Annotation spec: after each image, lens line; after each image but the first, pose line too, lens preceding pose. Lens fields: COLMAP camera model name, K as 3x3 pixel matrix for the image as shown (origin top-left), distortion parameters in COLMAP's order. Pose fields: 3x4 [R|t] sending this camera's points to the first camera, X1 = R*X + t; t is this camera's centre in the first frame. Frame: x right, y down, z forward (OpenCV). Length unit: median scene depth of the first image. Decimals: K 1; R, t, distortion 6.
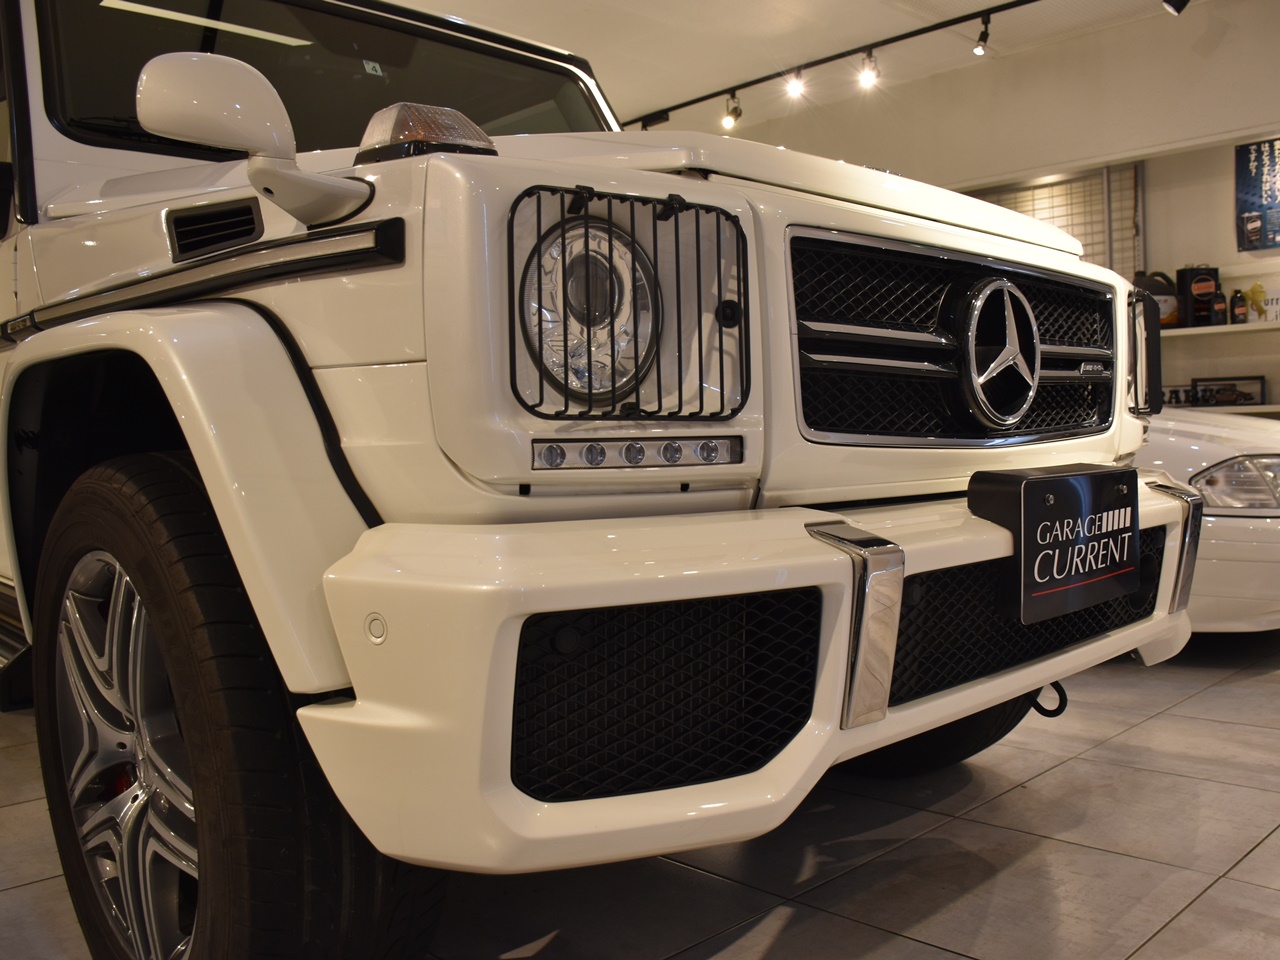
lens RADIAL K [[1107.6, 0, 640.0], [0, 1107.6, 480.0], [0, 0, 1]] dist [-0.133666, 0.081846]
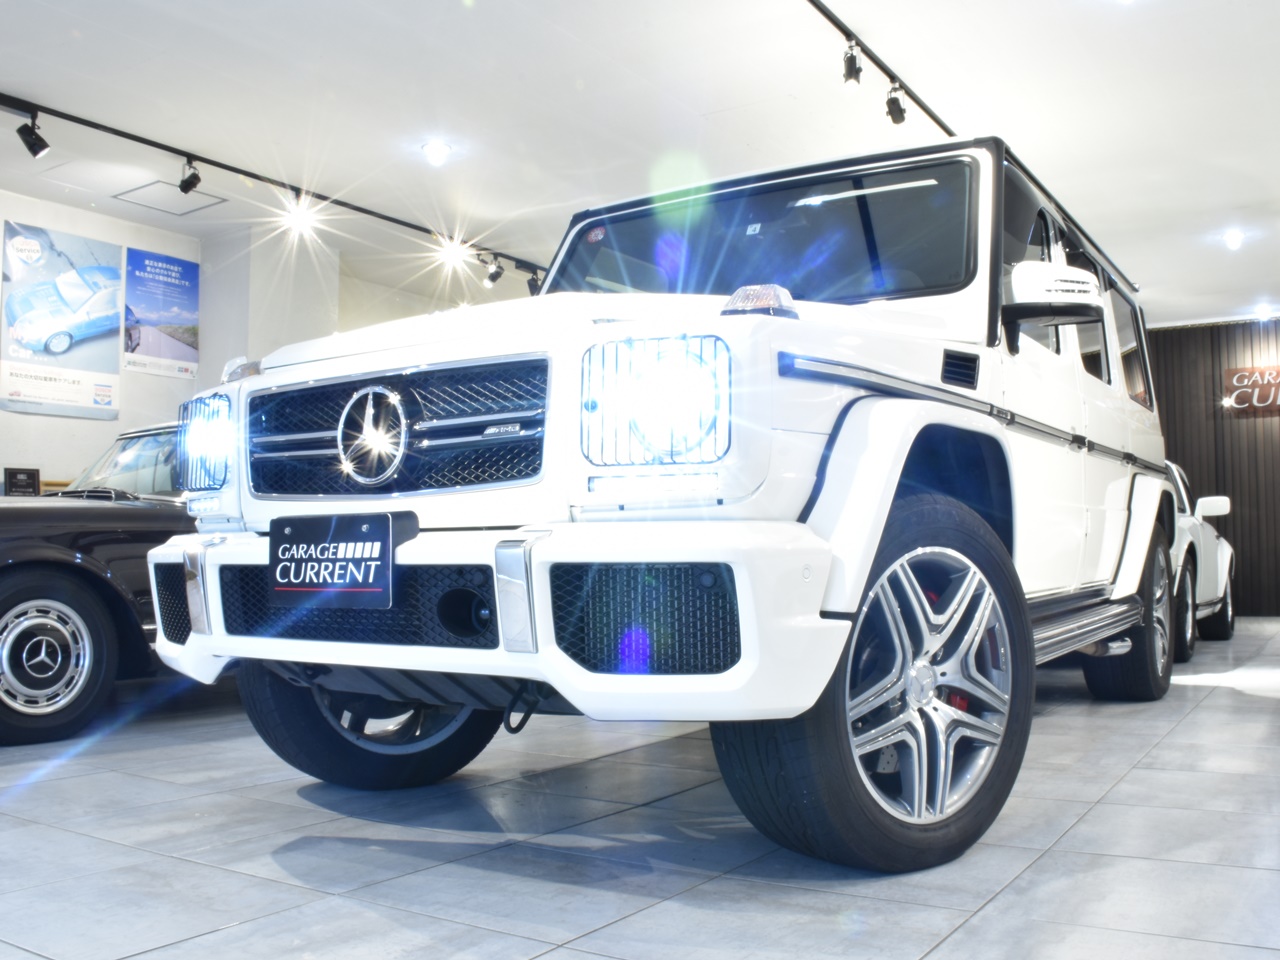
lens RADIAL K [[1107.6, 0, 640.0], [0, 1107.6, 480.0], [0, 0, 1]] dist [-0.133666, 0.081846]
pose [[0.253618, -0.043821, -0.966311, 2.112183], [-0.037124, 0.997796, -0.054993, 0.012708], [0.966592, 0.049821, 0.251432, 1.117931]]
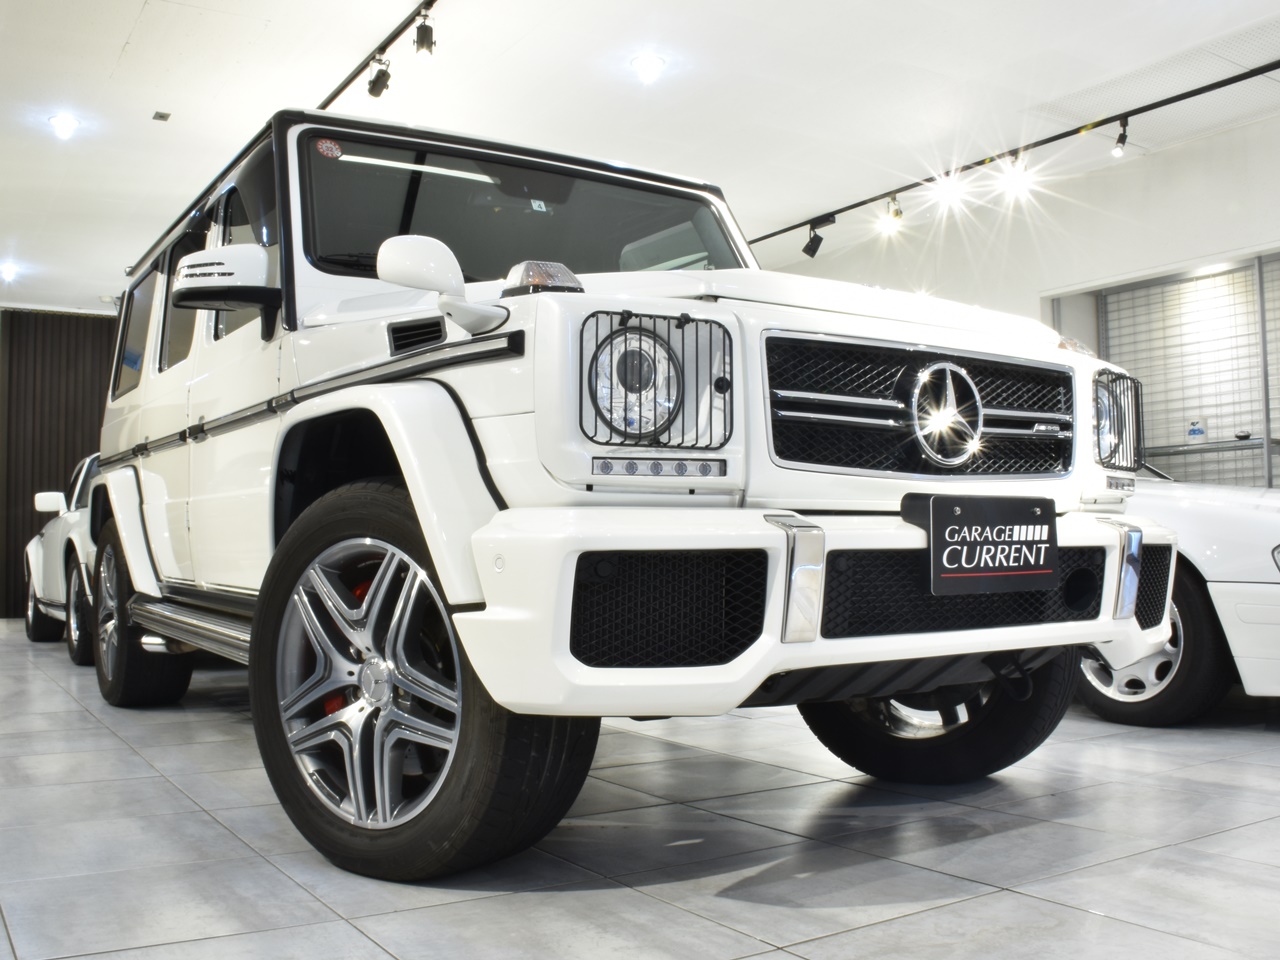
lens RADIAL K [[1173.9, 0, 596.9], [0, 1173.9, 475.3], [0, 0, 1]] dist [-0.049754, -0.191511]
pose [[0.977452, 0.007432, -0.211029, 0.240090], [-0.027942, 0.995145, -0.094373, 0.133591], [0.209303, 0.098142, 0.972913, -0.629147]]
